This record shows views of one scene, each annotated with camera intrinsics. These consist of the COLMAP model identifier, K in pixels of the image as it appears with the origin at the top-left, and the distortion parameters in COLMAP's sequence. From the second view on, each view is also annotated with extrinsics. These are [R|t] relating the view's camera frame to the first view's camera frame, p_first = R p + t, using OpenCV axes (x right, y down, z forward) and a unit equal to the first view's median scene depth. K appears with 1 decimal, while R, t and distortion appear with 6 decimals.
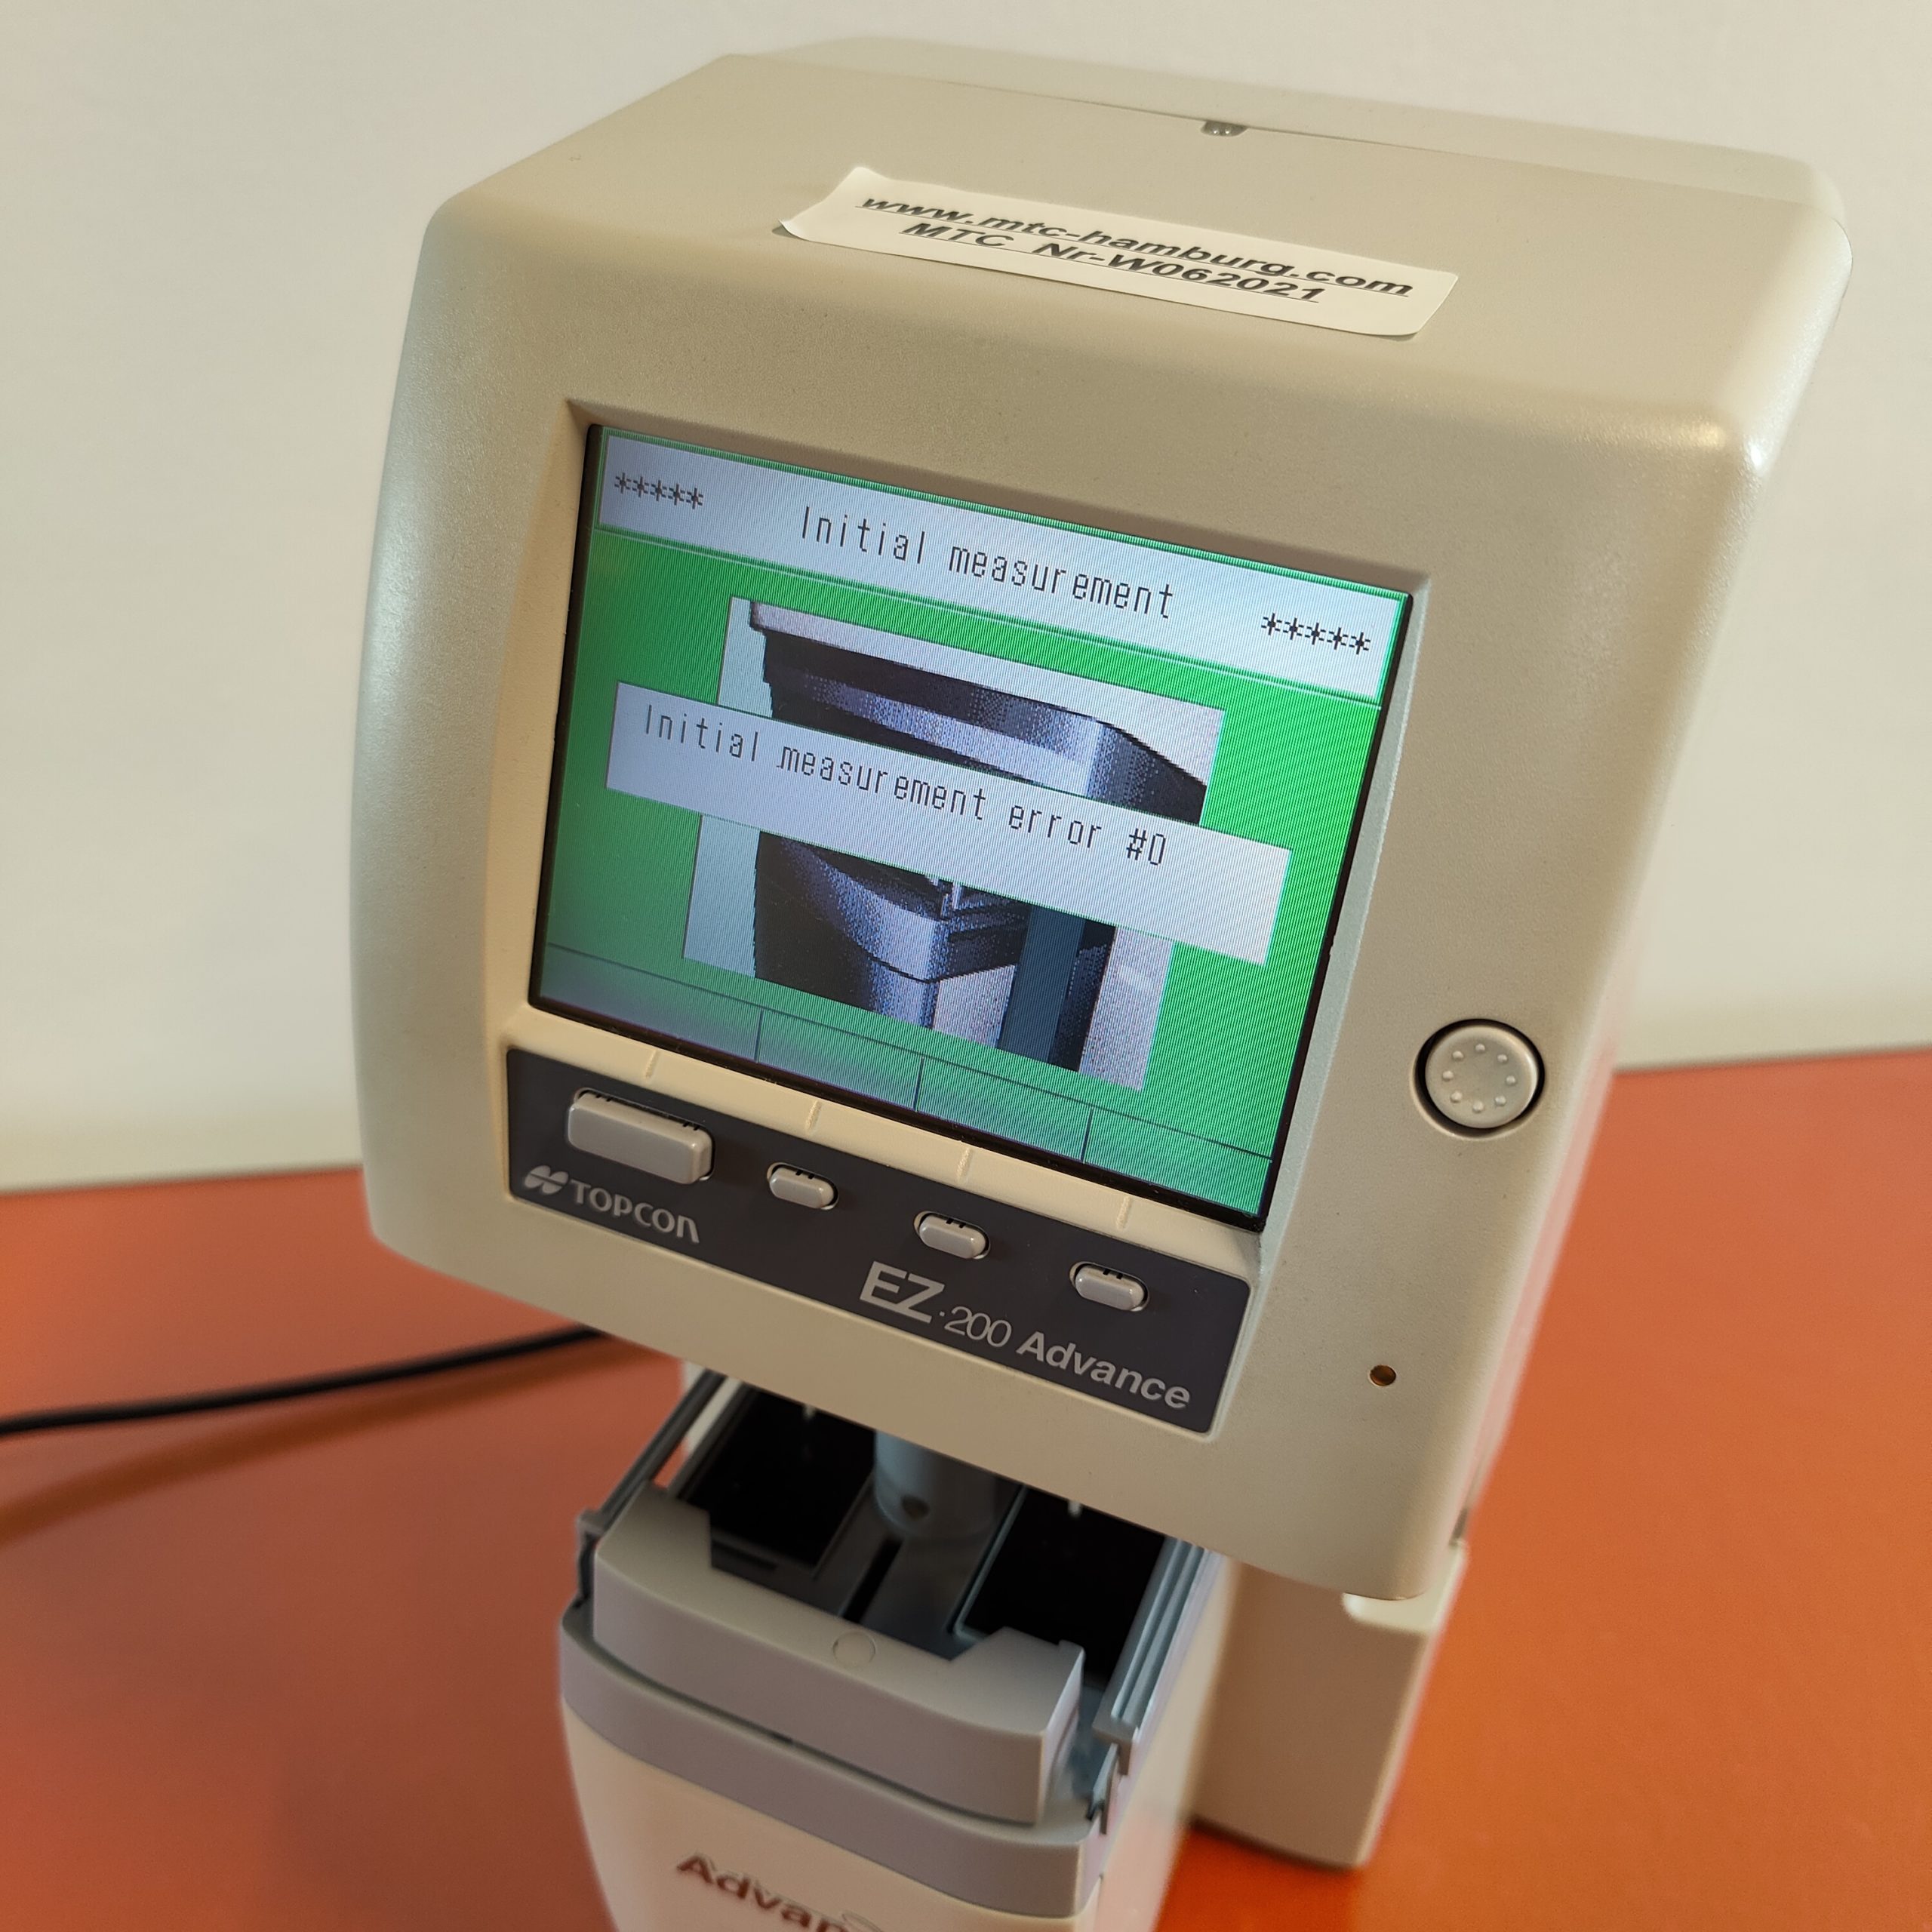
lens RADIAL K [[2011.5, 0, 951.1], [0, 2011.5, 957.2], [0, 0, 1]] dist [-0.013962, 0.000000]
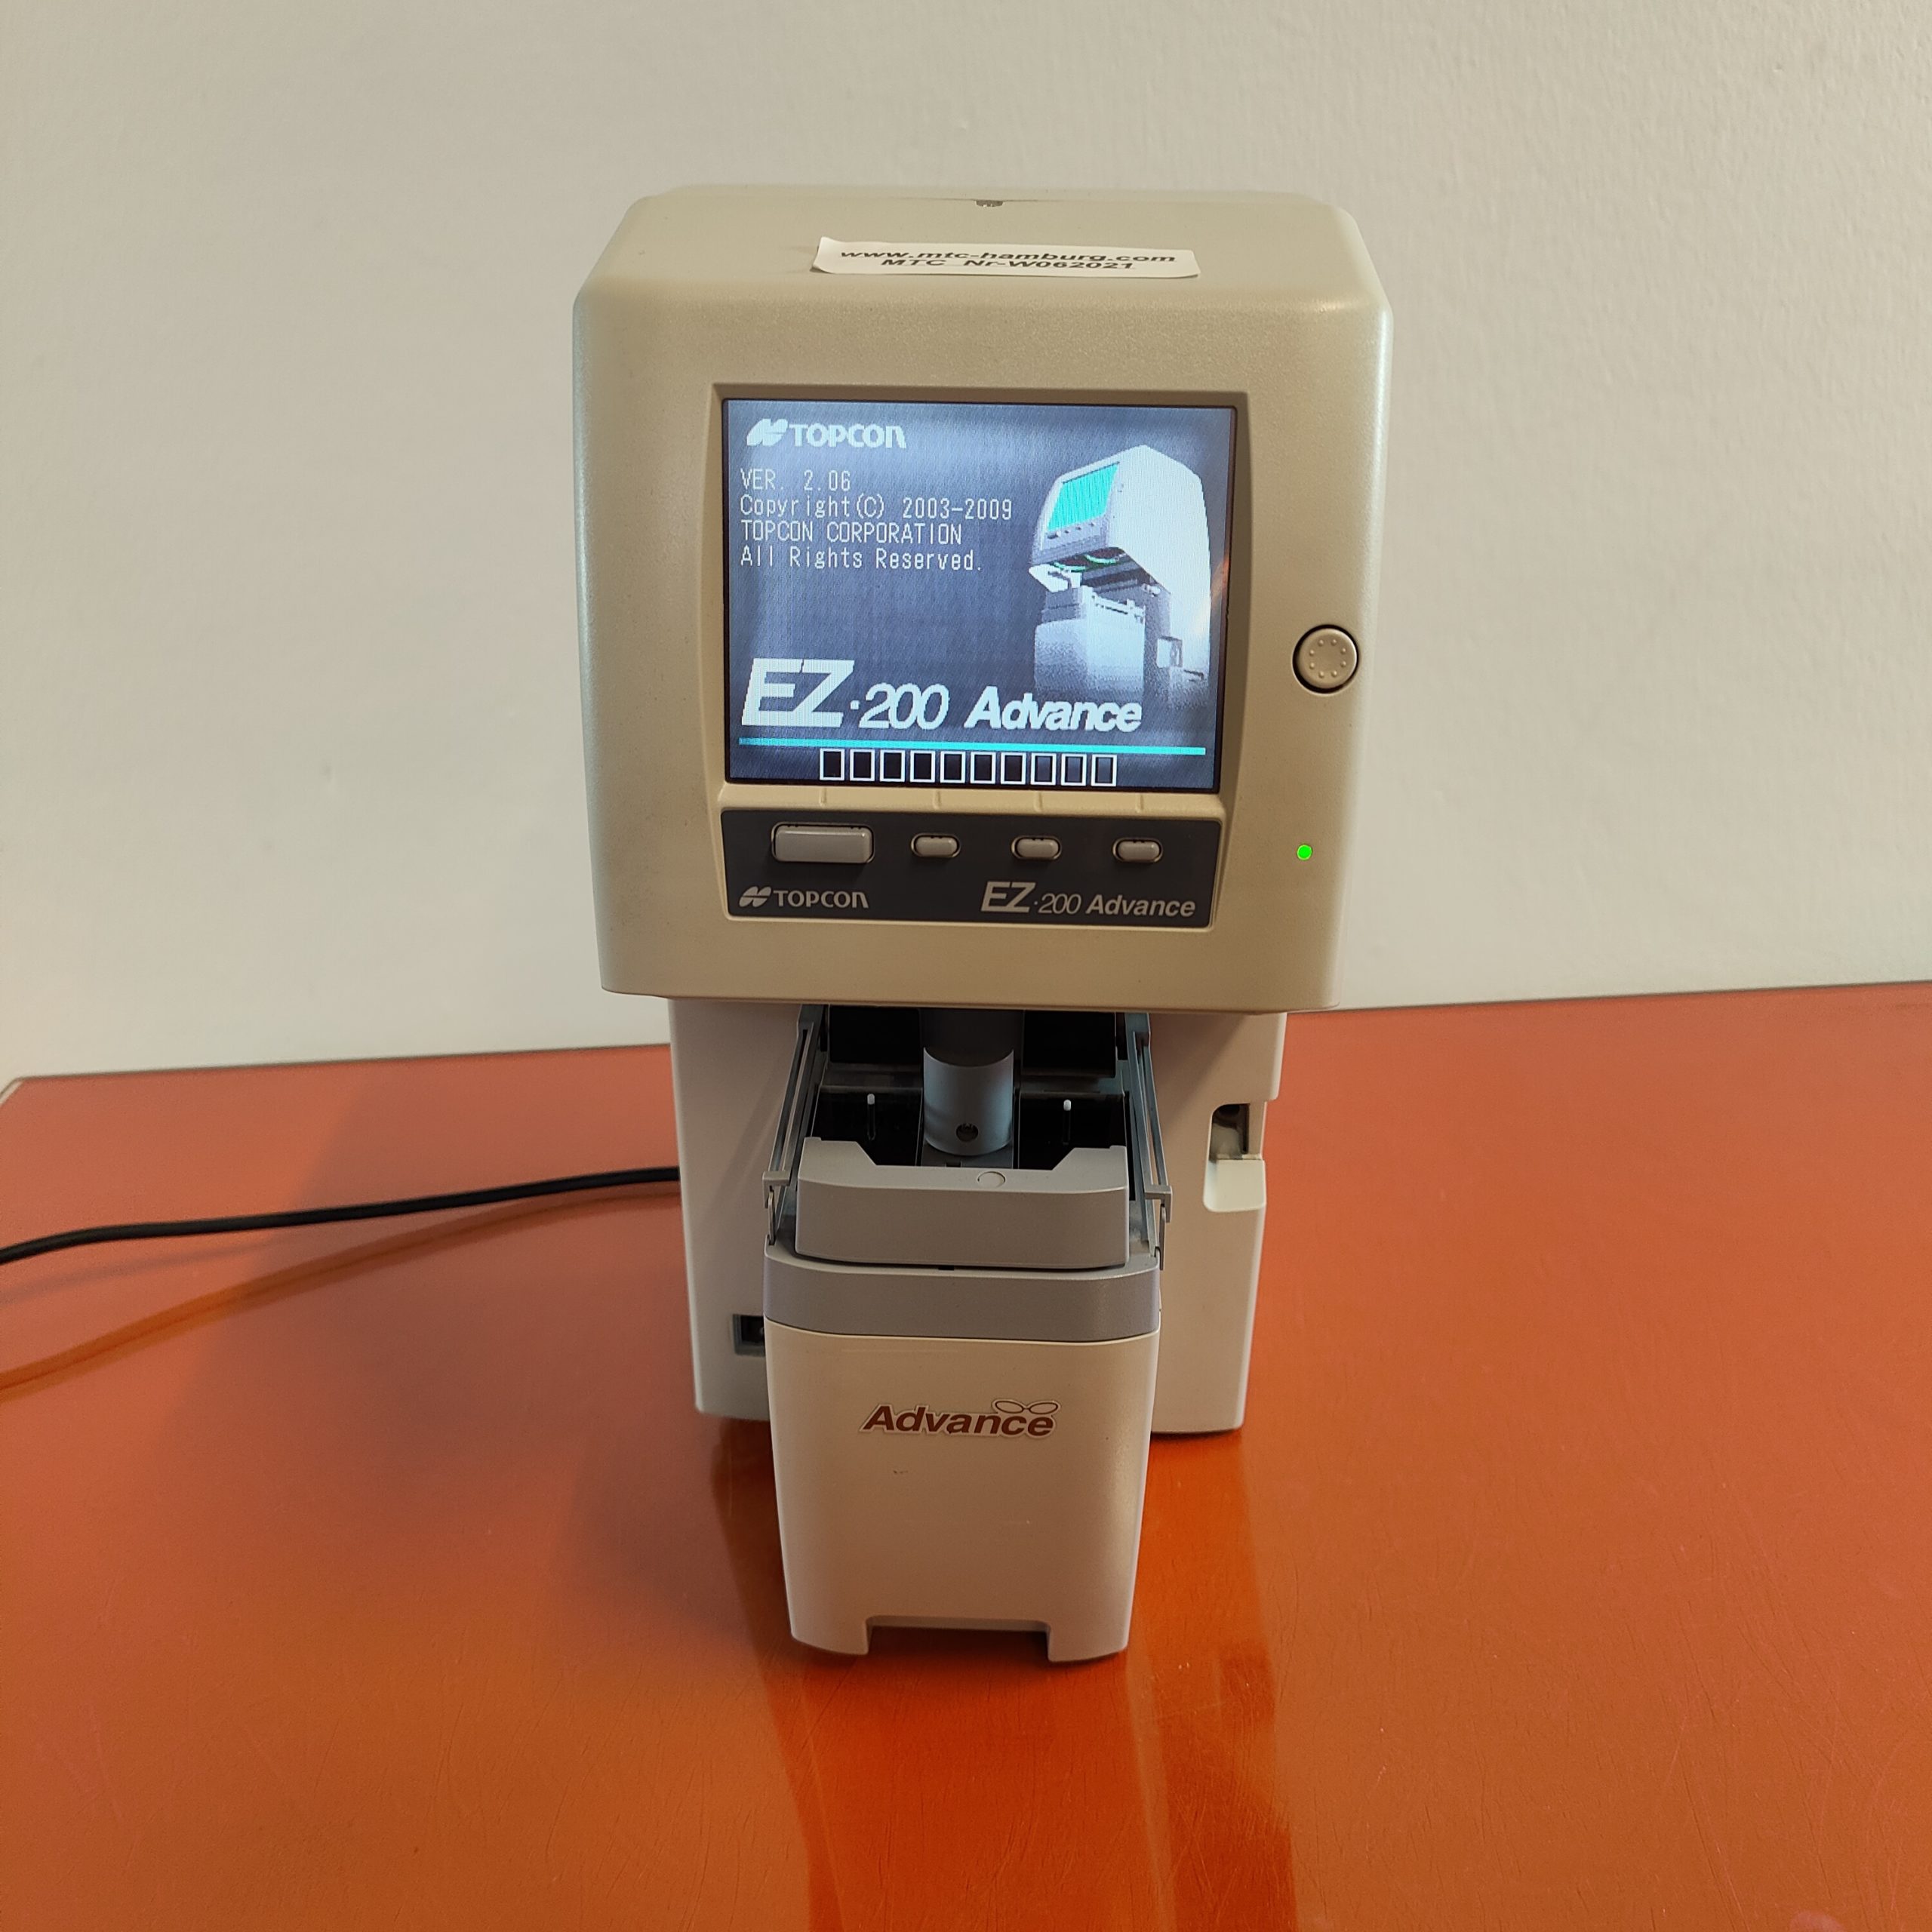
lens RADIAL K [[1985.2, 0, 961.0], [0, 1985.2, 996.2], [0, 0, 1]] dist [0.002412, 0.000000]
pose [[0.934495, -0.212488, 0.285599, -0.553522], [0.233509, 0.971478, -0.041268, 0.311928], [-0.268685, 0.105255, 0.957460, -0.535880]]
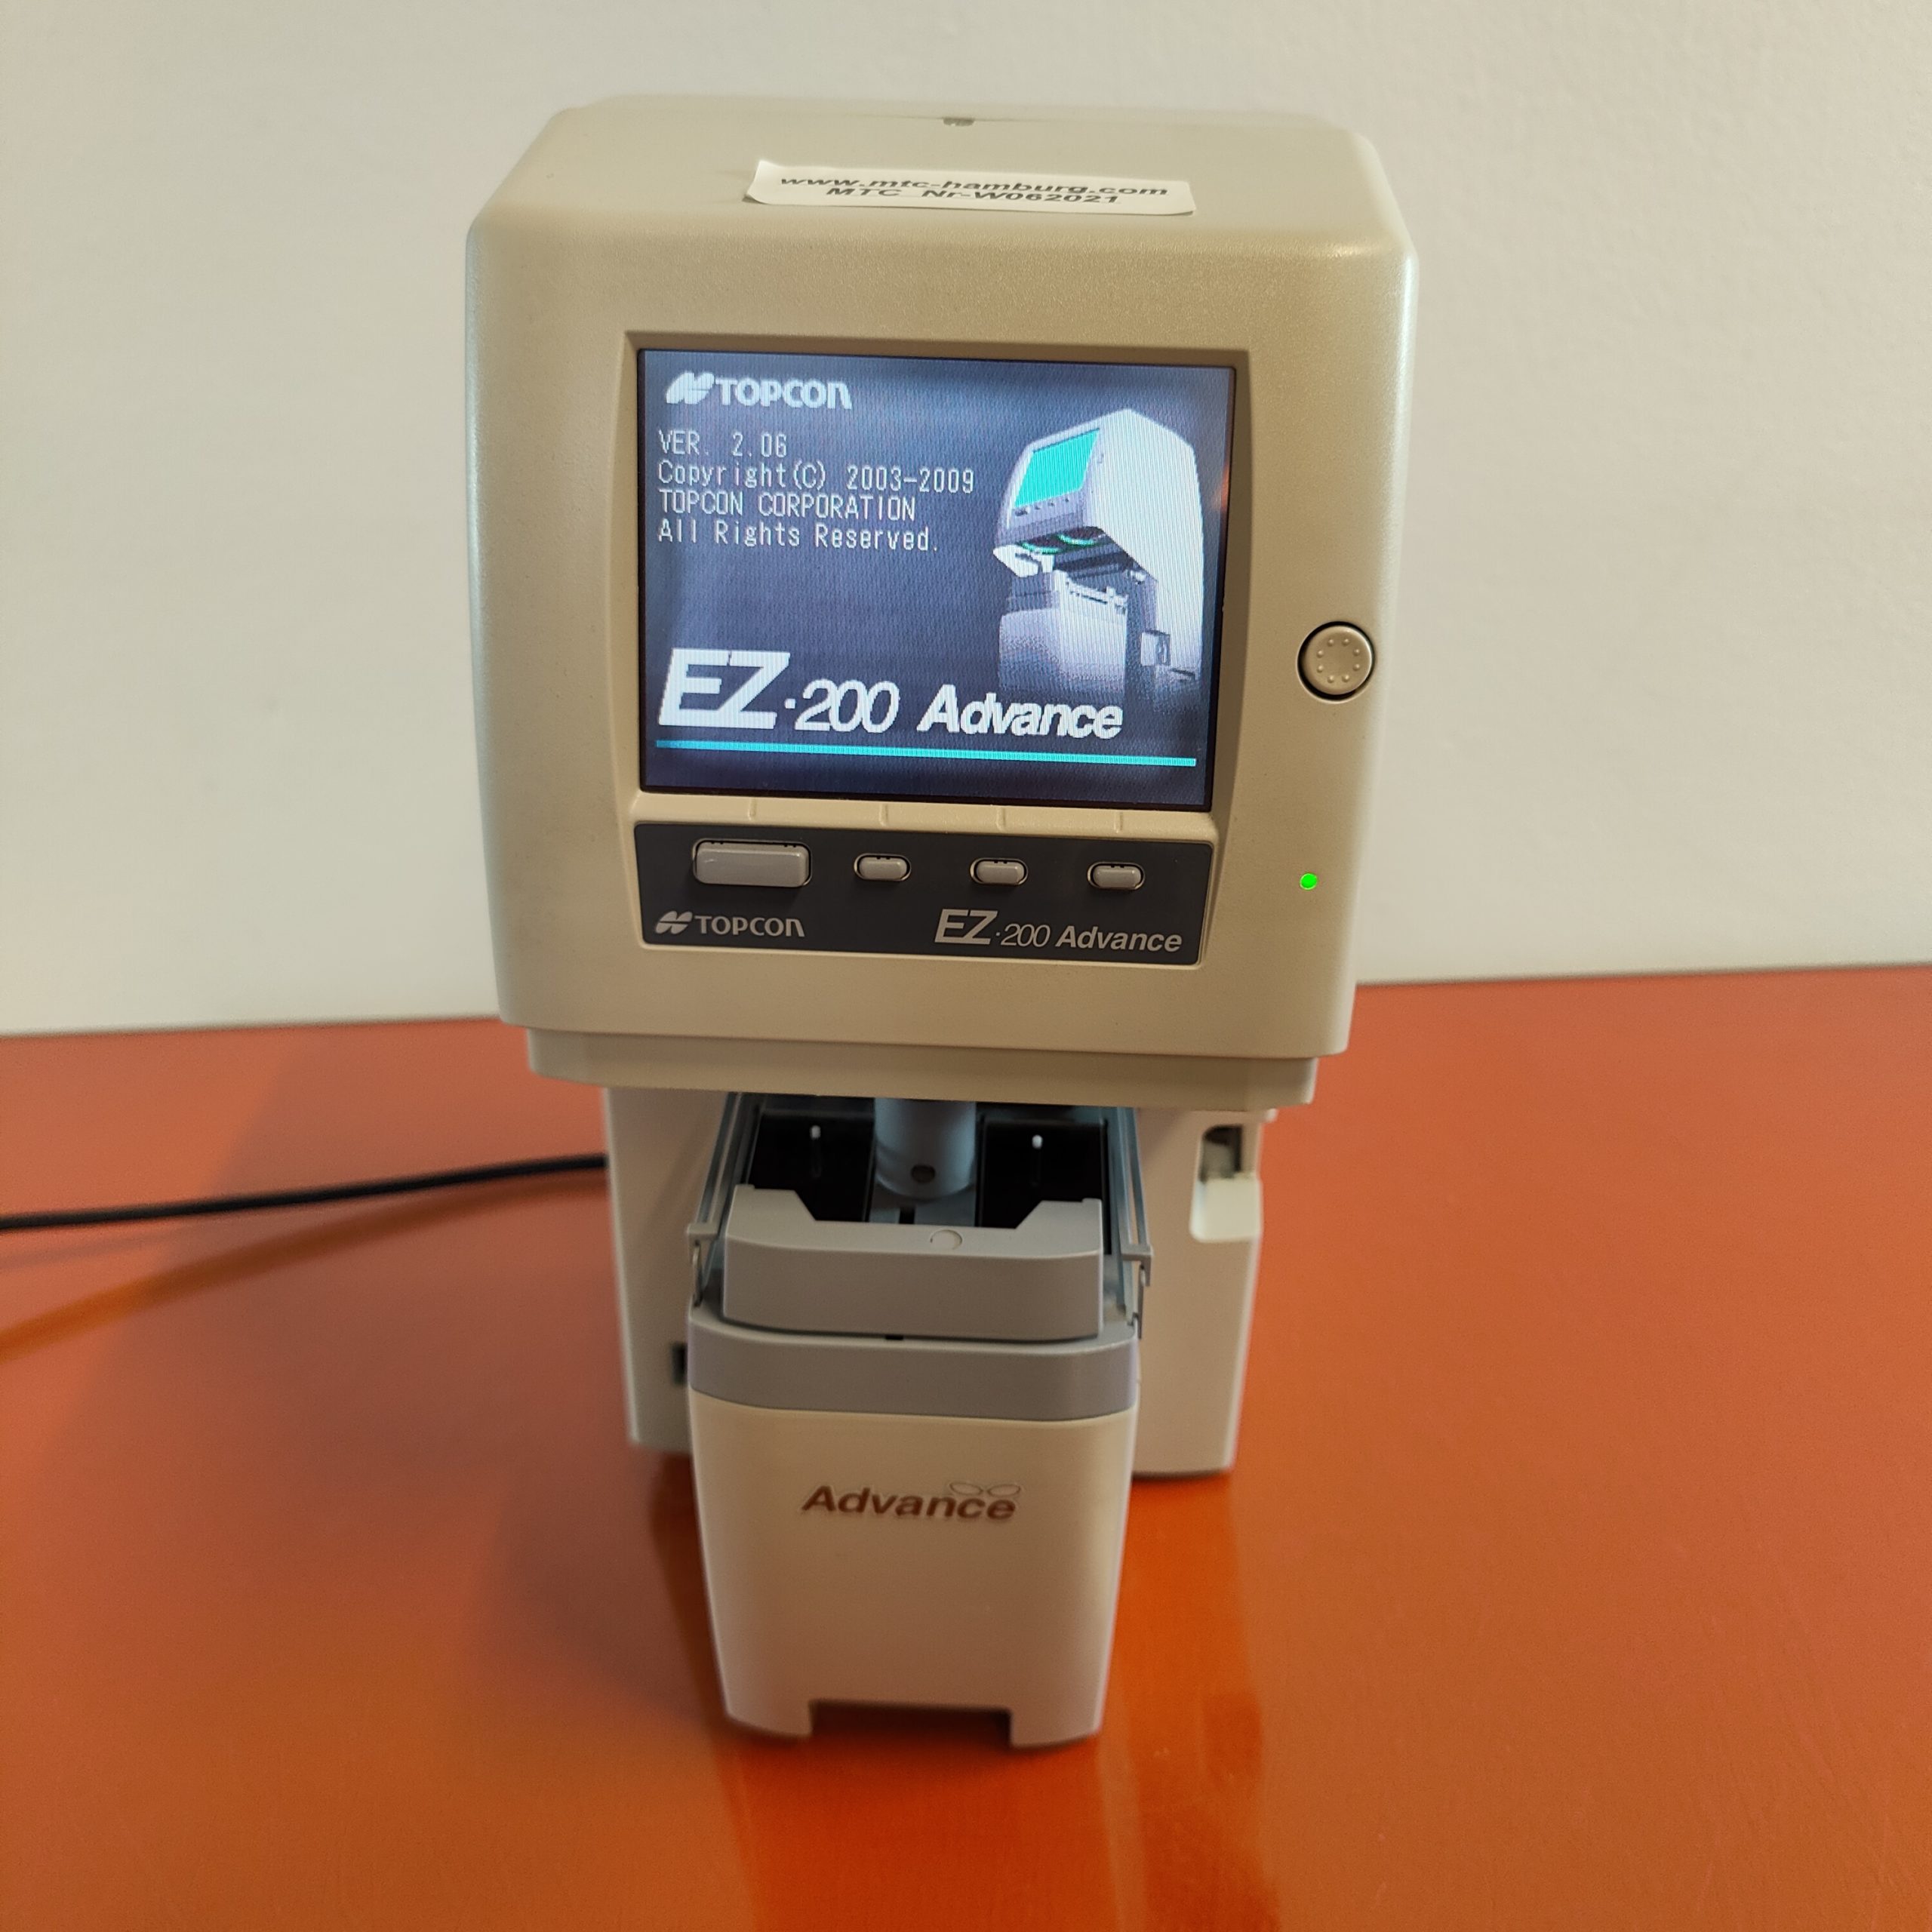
lens RADIAL K [[2011.5, 0, 973.3], [0, 2011.5, 921.7], [0, 0, 1]] dist [-0.013962, 0.000000]
pose [[0.934736, -0.204080, 0.290894, -0.442547], [0.222505, 0.974427, -0.031361, 0.215263], [-0.277055, 0.094040, 0.956241, -0.358865]]
